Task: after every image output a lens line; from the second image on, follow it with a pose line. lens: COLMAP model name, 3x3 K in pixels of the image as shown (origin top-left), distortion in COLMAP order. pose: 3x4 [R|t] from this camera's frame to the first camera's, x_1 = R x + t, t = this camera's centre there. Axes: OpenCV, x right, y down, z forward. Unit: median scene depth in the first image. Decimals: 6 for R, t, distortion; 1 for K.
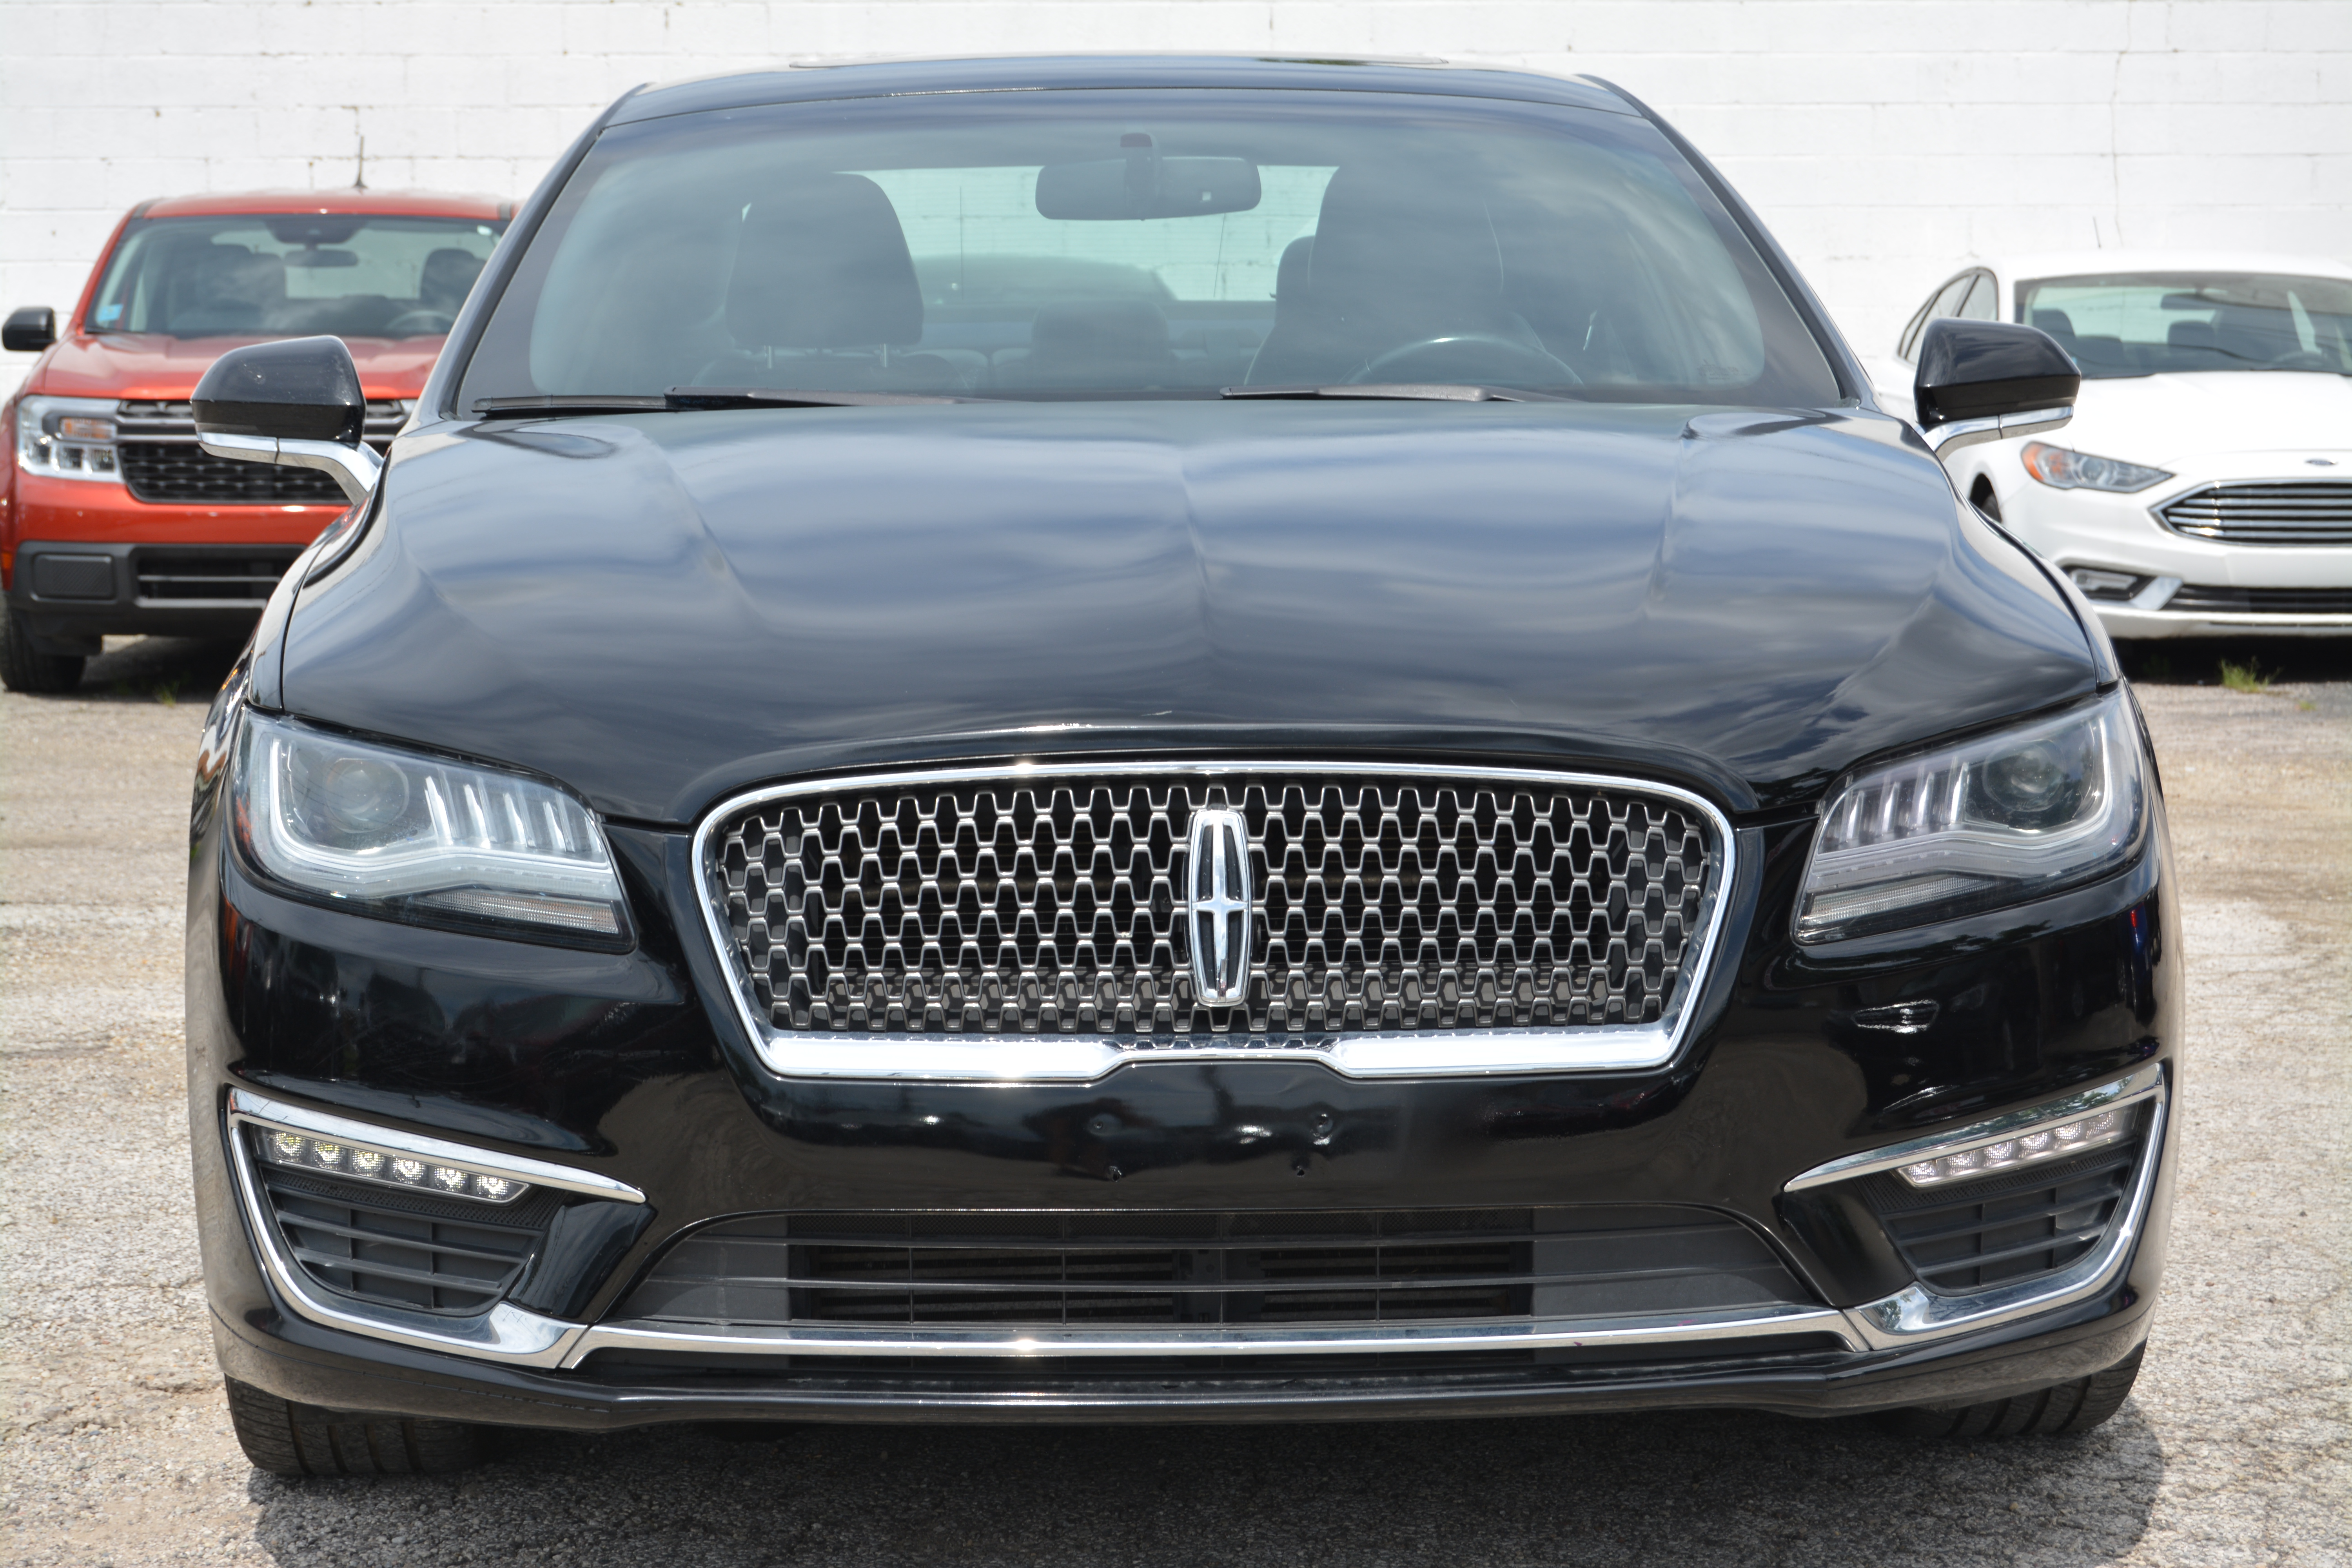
lens RADIAL K [[4740.7, 0, 1176.0], [0, 4740.7, 784.0], [0, 0, 1]] dist [0.247917, 0.193015]
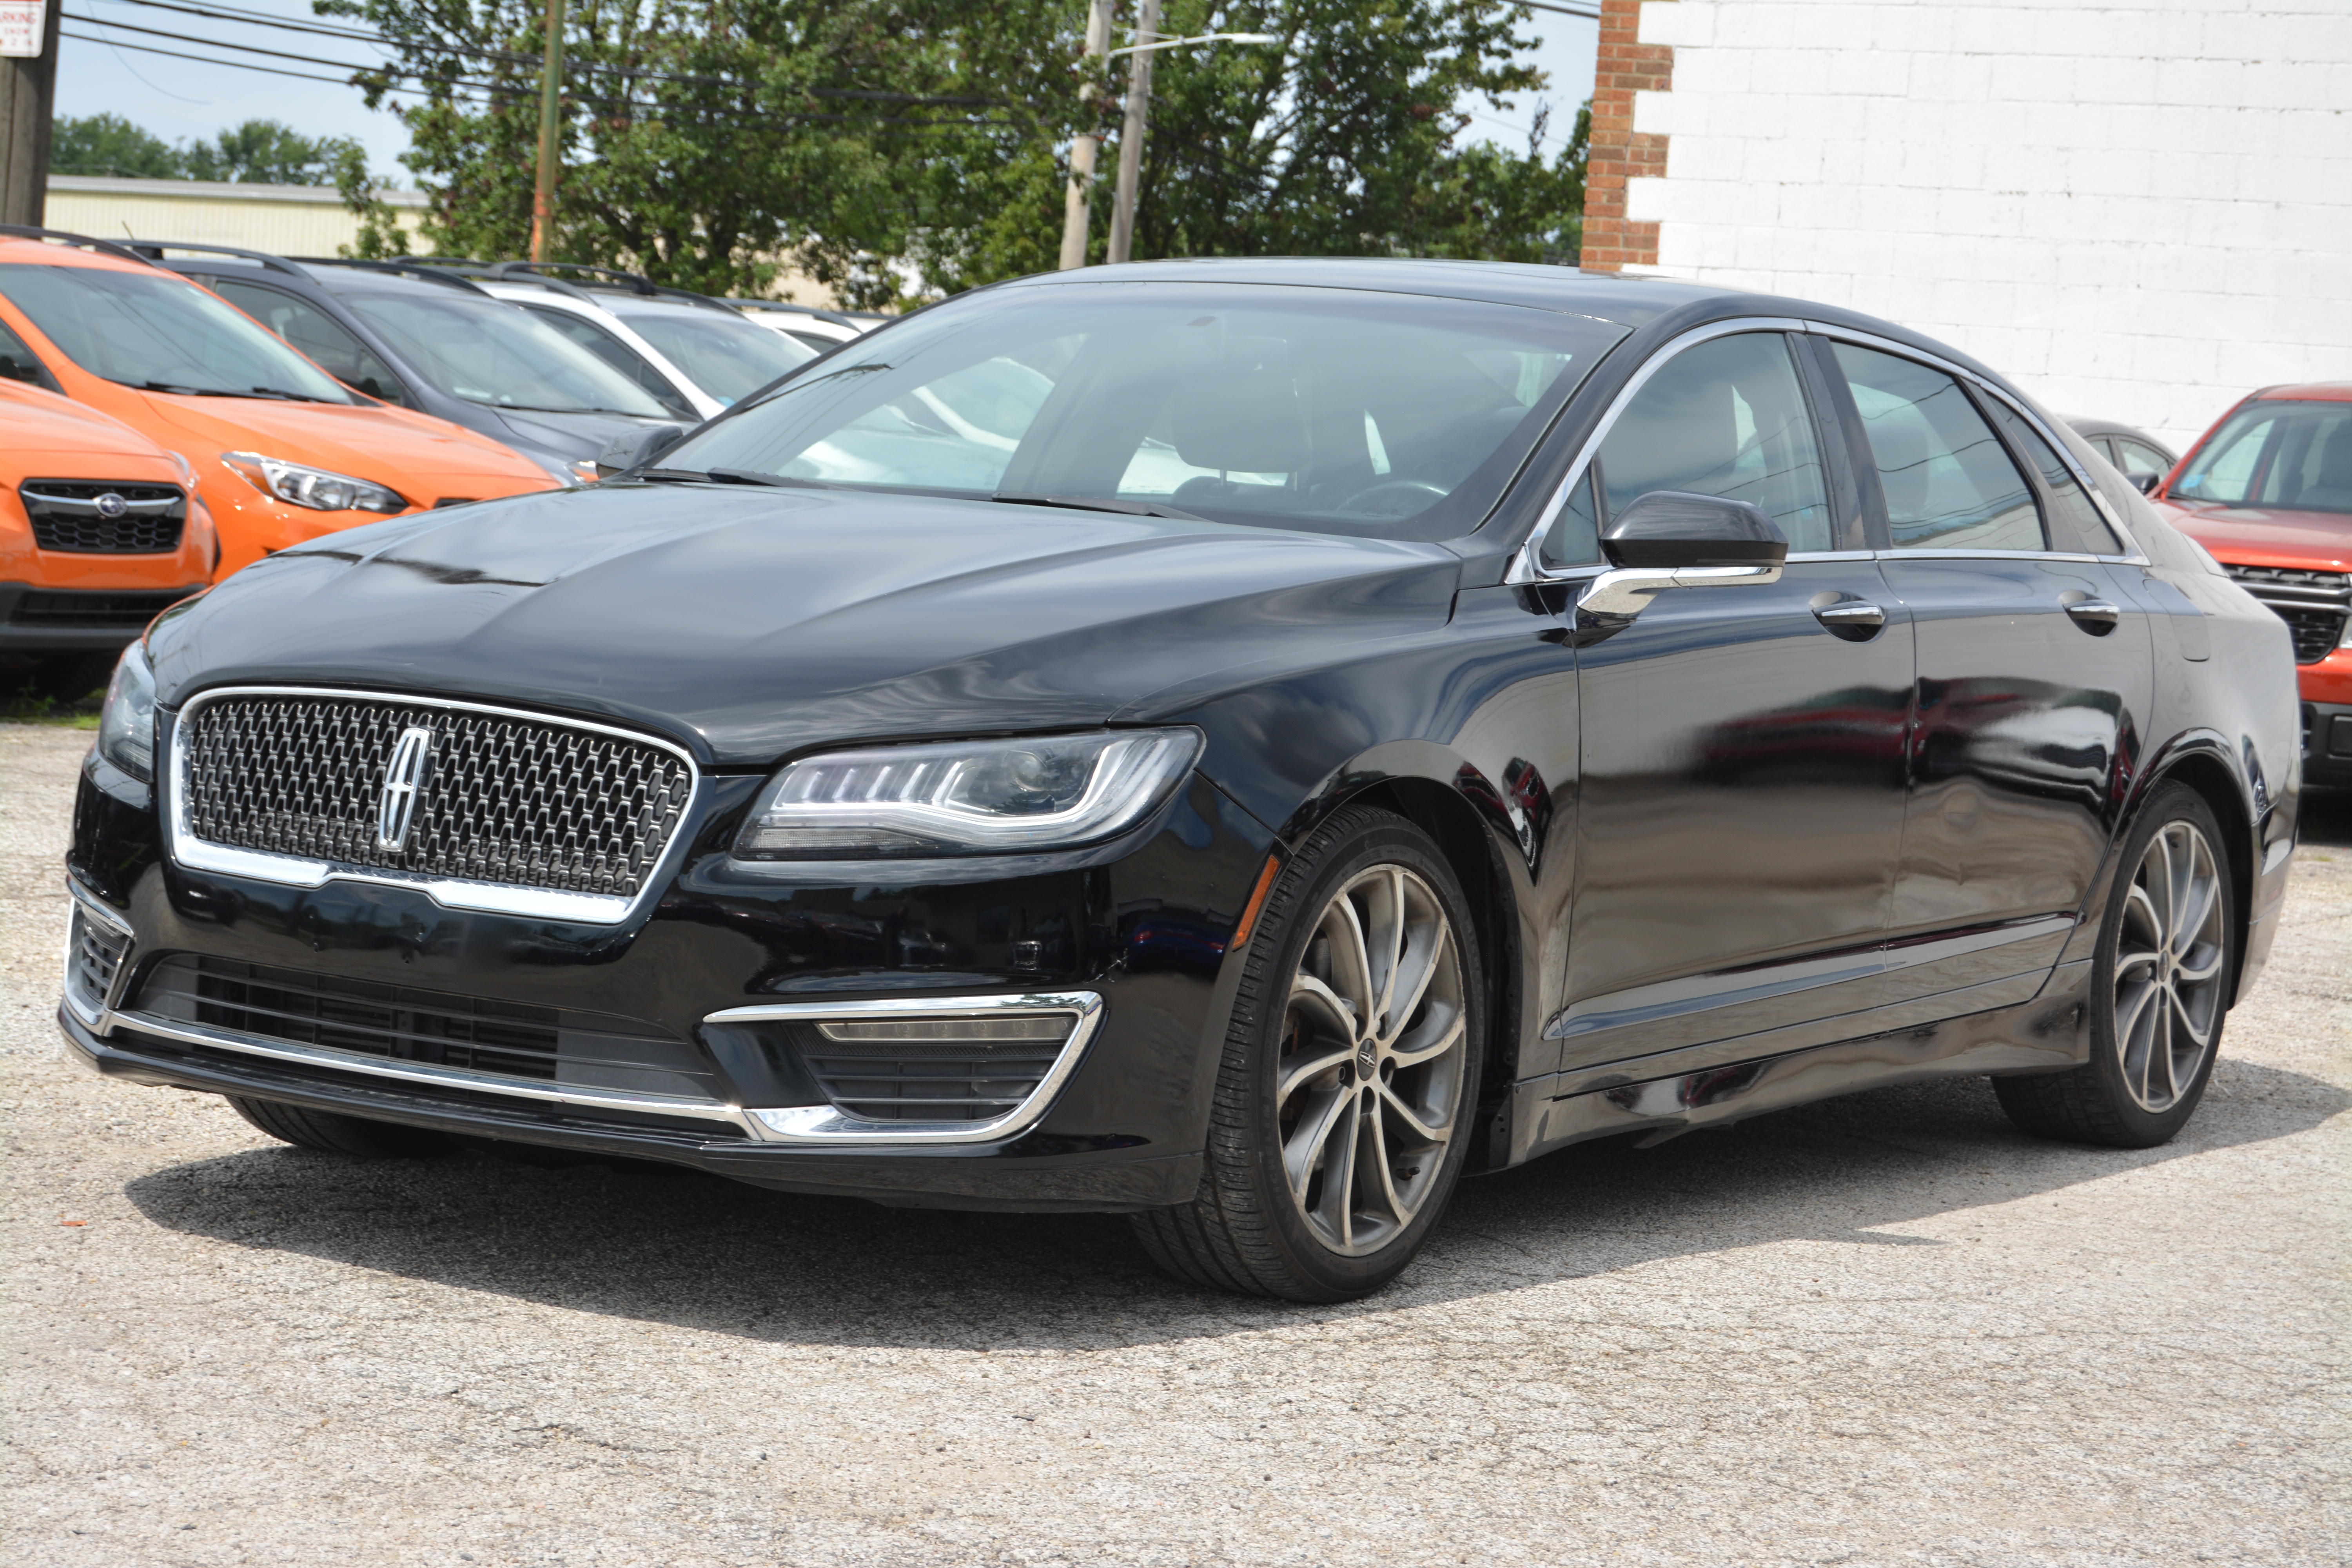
lens RADIAL K [[4740.7, 0, 1176.0], [0, 4740.7, 784.0], [0, 0, 1]] dist [0.247917, 0.193015]
pose [[0.827137, 0.101619, -0.552736, 1.073424], [-0.122382, 0.992483, -0.000673, -0.005570], [0.548513, 0.068202, 0.833356, -0.166139]]
